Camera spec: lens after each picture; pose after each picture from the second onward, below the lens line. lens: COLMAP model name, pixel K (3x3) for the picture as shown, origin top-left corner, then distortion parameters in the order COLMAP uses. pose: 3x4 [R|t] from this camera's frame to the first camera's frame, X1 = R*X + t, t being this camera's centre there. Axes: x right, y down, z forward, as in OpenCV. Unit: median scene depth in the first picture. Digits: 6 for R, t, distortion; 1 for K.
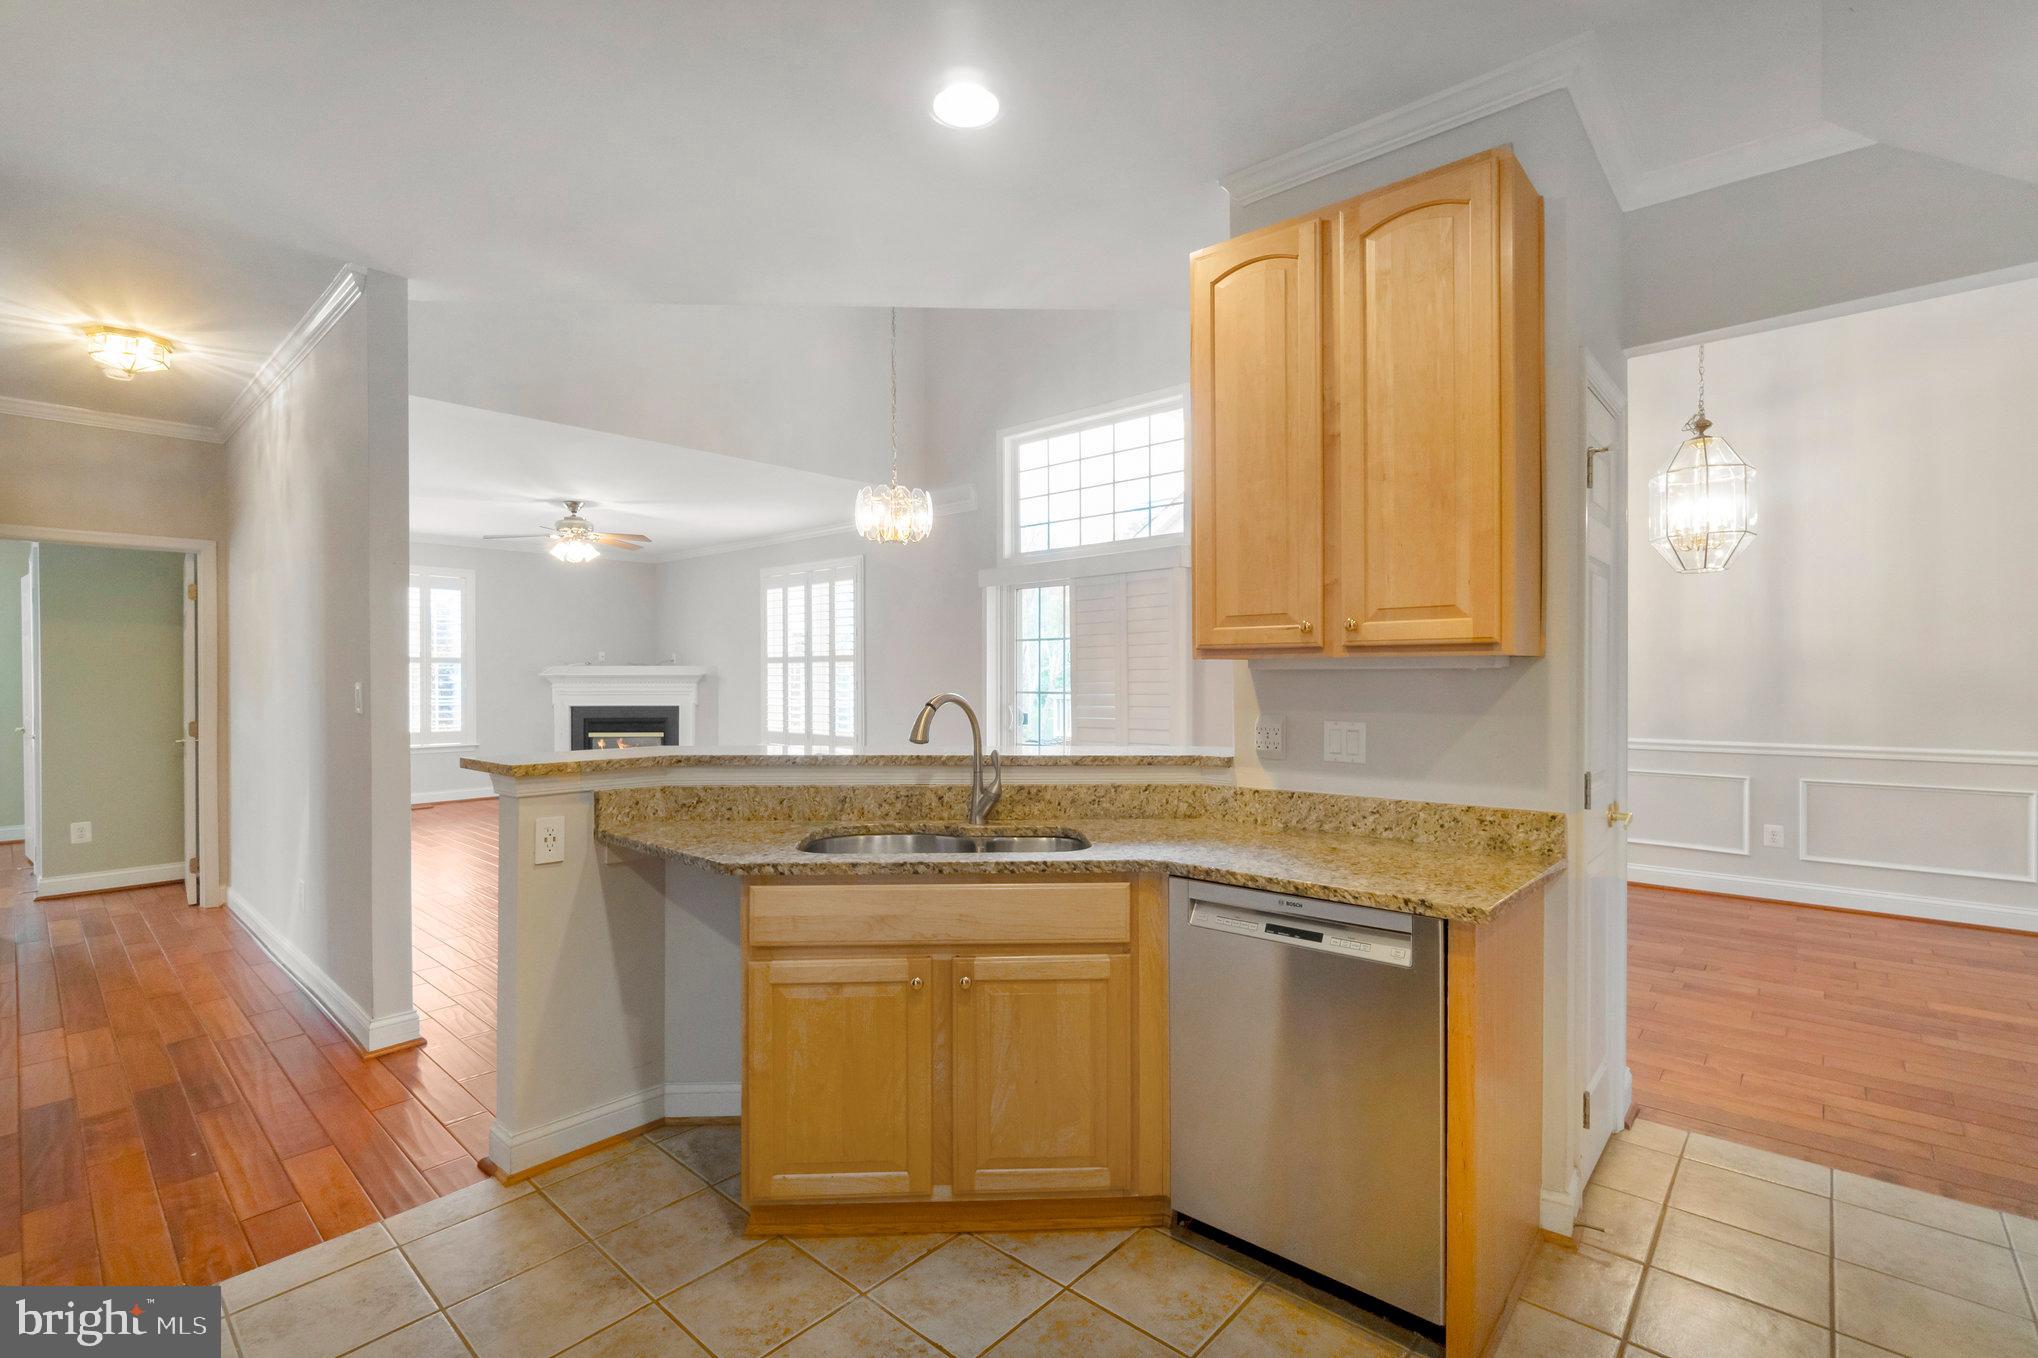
lens RADIAL K [[893.4, 0, 1019.0], [0, 893.4, 679.0], [0, 0, 1]] dist [-0.006505, -0.000597]
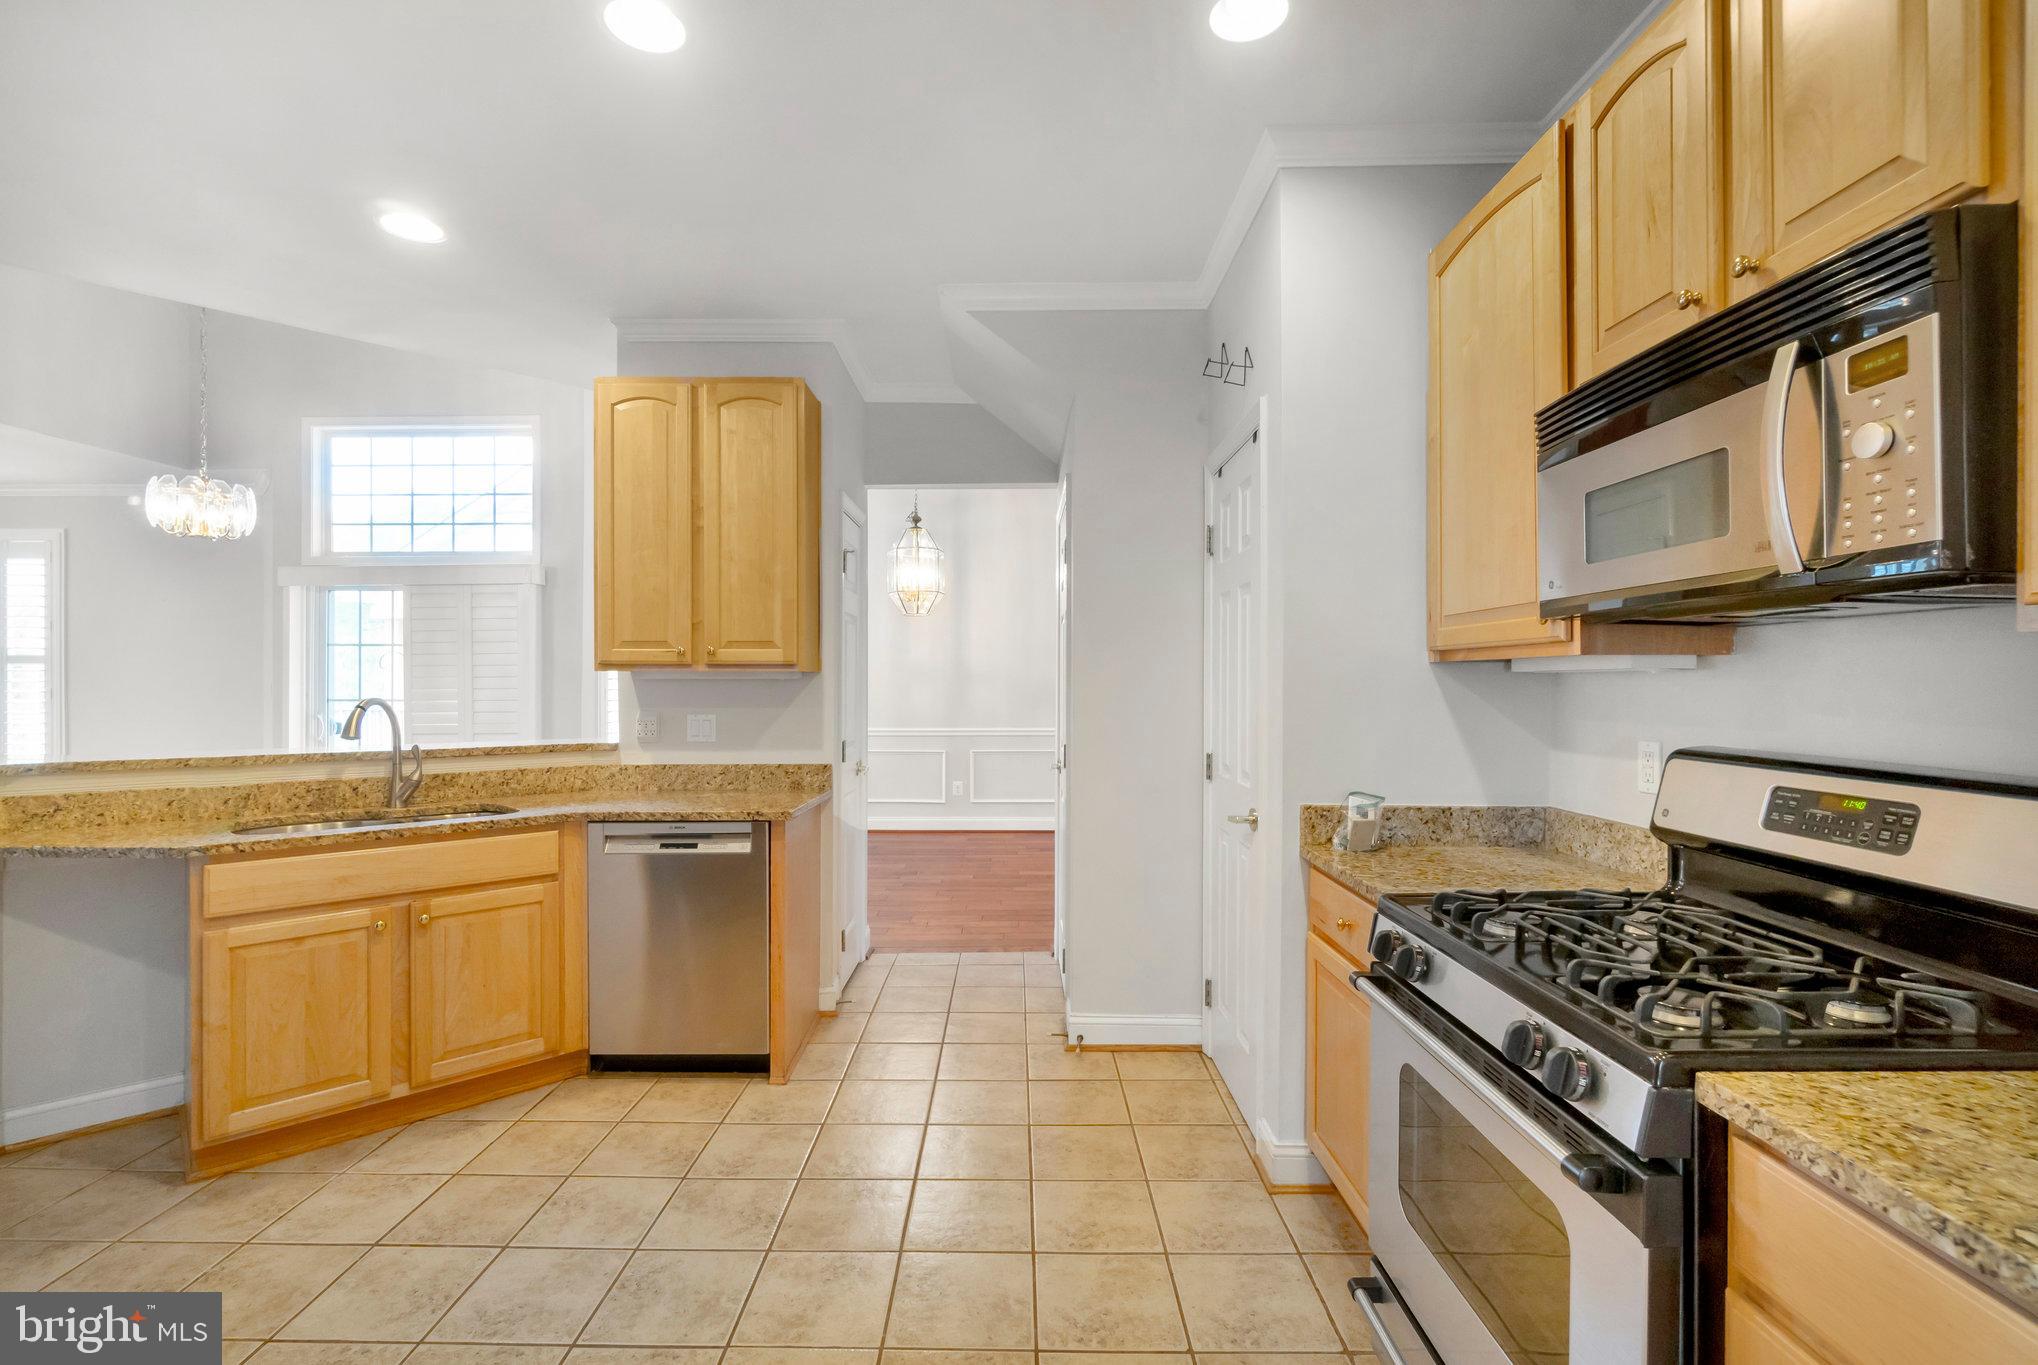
lens RADIAL K [[893.4, 0, 1019.0], [0, 893.4, 682.5], [0, 0, 1]] dist [-0.006505, -0.000597]
pose [[0.736466, 0.003137, 0.676467, -0.256189], [0.000164, 0.999988, -0.004816, 0.002204], [-0.676474, 0.003657, 0.736457, -0.459697]]
